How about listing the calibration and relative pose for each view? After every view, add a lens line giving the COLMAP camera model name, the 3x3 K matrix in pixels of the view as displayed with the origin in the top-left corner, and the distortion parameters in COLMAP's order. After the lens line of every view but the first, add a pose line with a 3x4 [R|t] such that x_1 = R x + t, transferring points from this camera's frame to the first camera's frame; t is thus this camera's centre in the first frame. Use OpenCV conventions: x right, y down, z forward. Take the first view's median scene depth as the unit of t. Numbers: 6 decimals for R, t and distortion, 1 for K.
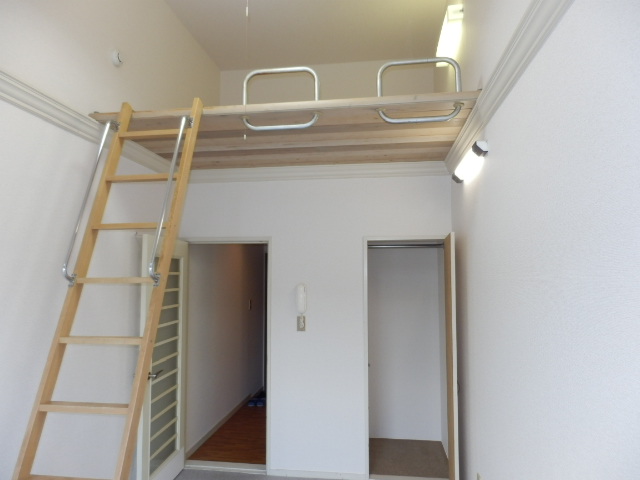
lens RADIAL K [[443.8, 0, 319.6], [0, 443.8, 241.2], [0, 0, 1]] dist [-0.015439, 0.009667]
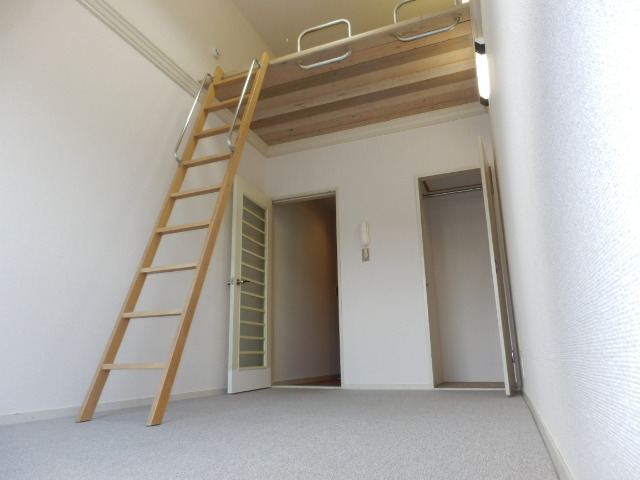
lens RADIAL K [[443.8, 0, 320.8], [0, 443.8, 239.2], [0, 0, 1]] dist [-0.015439, 0.009667]
pose [[0.969890, -0.080112, -0.229991, 0.134124], [0.038454, 0.982878, -0.180202, 0.413966], [0.240490, 0.165932, 0.956364, -0.156871]]
